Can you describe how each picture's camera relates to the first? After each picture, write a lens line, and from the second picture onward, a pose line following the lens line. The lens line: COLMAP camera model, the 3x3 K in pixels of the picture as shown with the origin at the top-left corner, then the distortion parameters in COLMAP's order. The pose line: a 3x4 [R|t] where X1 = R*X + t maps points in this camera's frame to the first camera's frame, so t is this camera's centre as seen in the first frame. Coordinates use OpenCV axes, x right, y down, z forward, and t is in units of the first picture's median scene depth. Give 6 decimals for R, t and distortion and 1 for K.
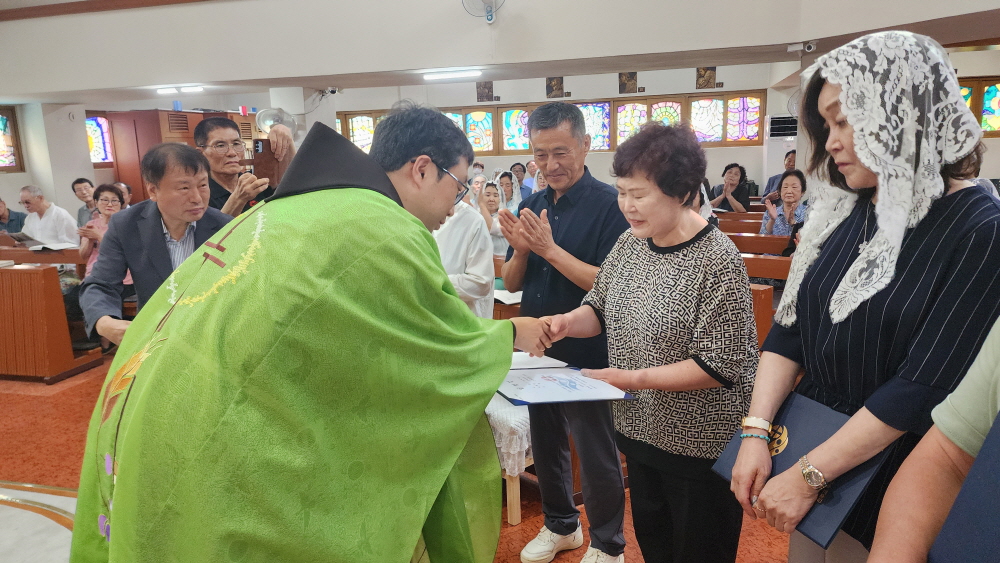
lens RADIAL K [[661.7, 0, 502.0], [0, 661.7, 284.3], [0, 0, 1]] dist [0.049336, -0.065685]
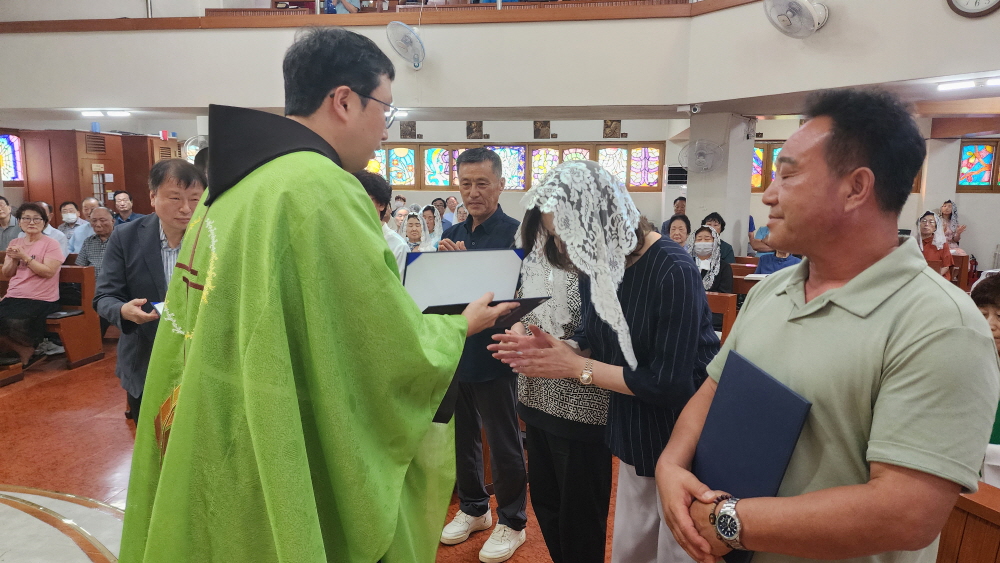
lens RADIAL K [[655.8, 0, 500.0], [0, 655.8, 281.5], [0, 0, 1]] dist [0.058621, -0.075368]
pose [[0.992149, 0.024426, 0.122652, -0.004186], [-0.017544, 0.998227, -0.056884, 0.007511], [-0.123823, 0.054286, 0.990818, -0.042571]]
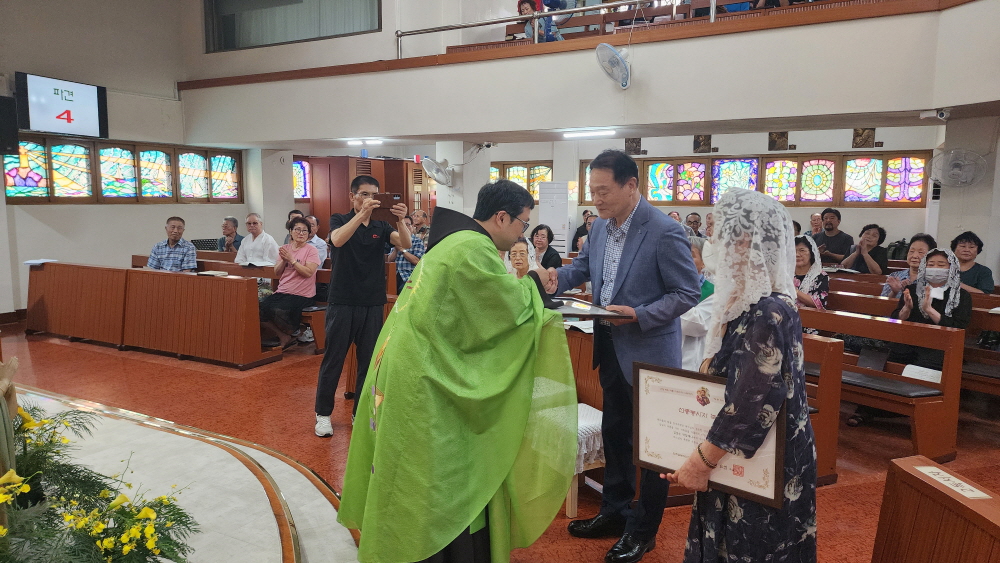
lens RADIAL K [[657.8, 0, 500.0], [0, 657.8, 281.5], [0, 0, 1]] dist [0.040117, -0.073035]
pose [[0.968503, 0.069992, -0.238963, 0.040234], [-0.086812, 0.994380, -0.060593, 0.007032], [0.233379, 0.079429, 0.969136, -0.054867]]
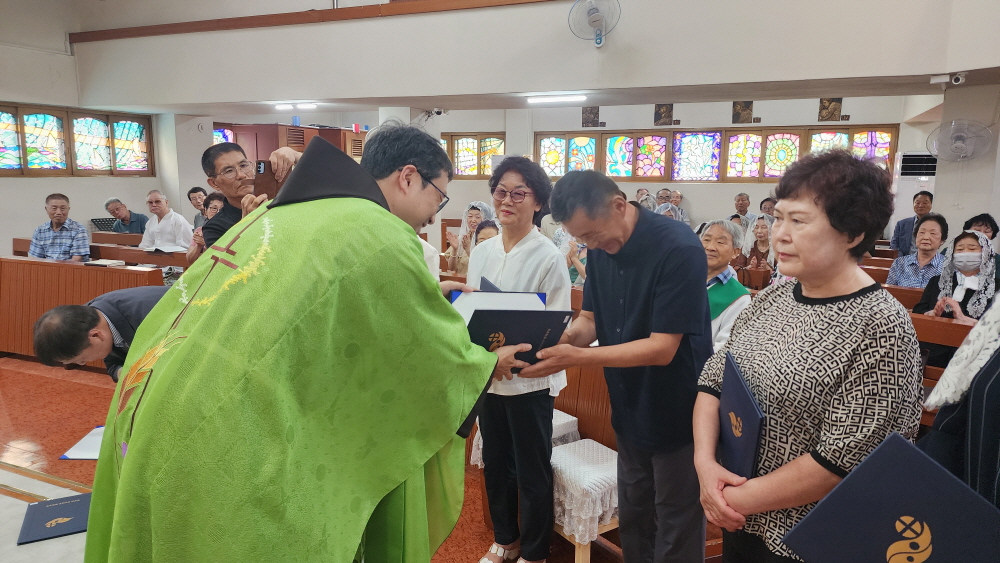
lens RADIAL K [[655.8, 0, 500.0], [0, 655.8, 281.5], [0, 0, 1]] dist [0.058621, -0.075368]
pose [[0.986690, 0.068833, -0.147326, 0.002926], [-0.074175, 0.996761, -0.031071, -0.007075], [0.144710, 0.041586, 0.988600, 0.026362]]
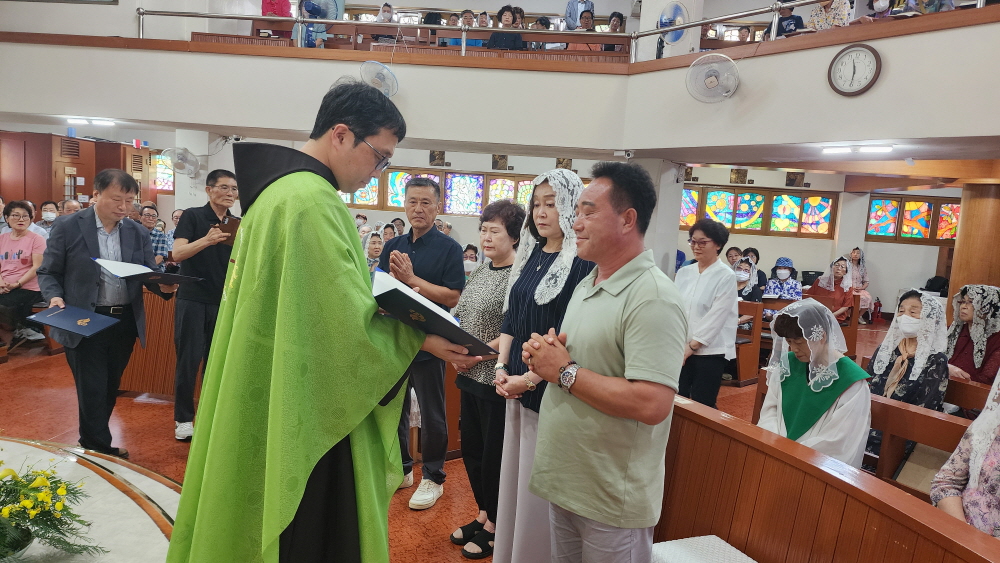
lens RADIAL K [[649.5, 0, 503.4], [0, 649.5, 277.8], [0, 0, 1]] dist [0.058798, -0.071799]
pose [[0.978487, 0.081248, 0.189639, -0.005420], [-0.062231, 0.992611, -0.104170, 0.021860], [-0.196701, 0.090128, 0.976312, -0.111411]]
